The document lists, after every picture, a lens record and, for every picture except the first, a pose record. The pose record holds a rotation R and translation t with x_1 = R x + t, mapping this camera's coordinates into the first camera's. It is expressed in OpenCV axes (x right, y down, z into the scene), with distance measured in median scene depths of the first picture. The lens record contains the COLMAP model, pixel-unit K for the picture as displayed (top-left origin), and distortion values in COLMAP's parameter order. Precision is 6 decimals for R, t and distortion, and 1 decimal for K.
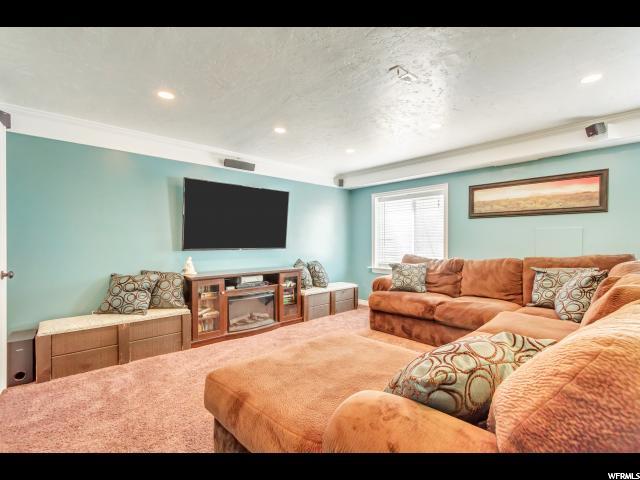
lens RADIAL K [[304.7, 0, 322.0], [0, 304.7, 240.9], [0, 0, 1]] dist [0.001771, -0.000149]
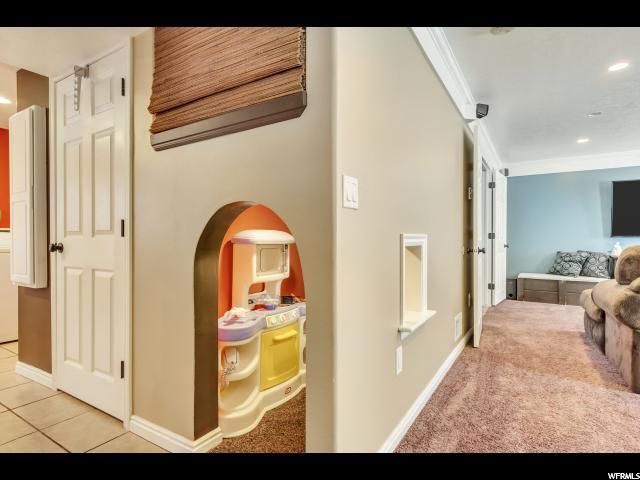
lens RADIAL K [[348.9, 0, 321.3], [0, 348.9, 240.3], [0, 0, 1]] dist [-0.015152, -0.000179]
pose [[0.274072, 0.006756, -0.961685, 0.702542], [0.001211, 0.999972, 0.007370, 0.037419], [0.961708, -0.003185, 0.274056, -0.672231]]
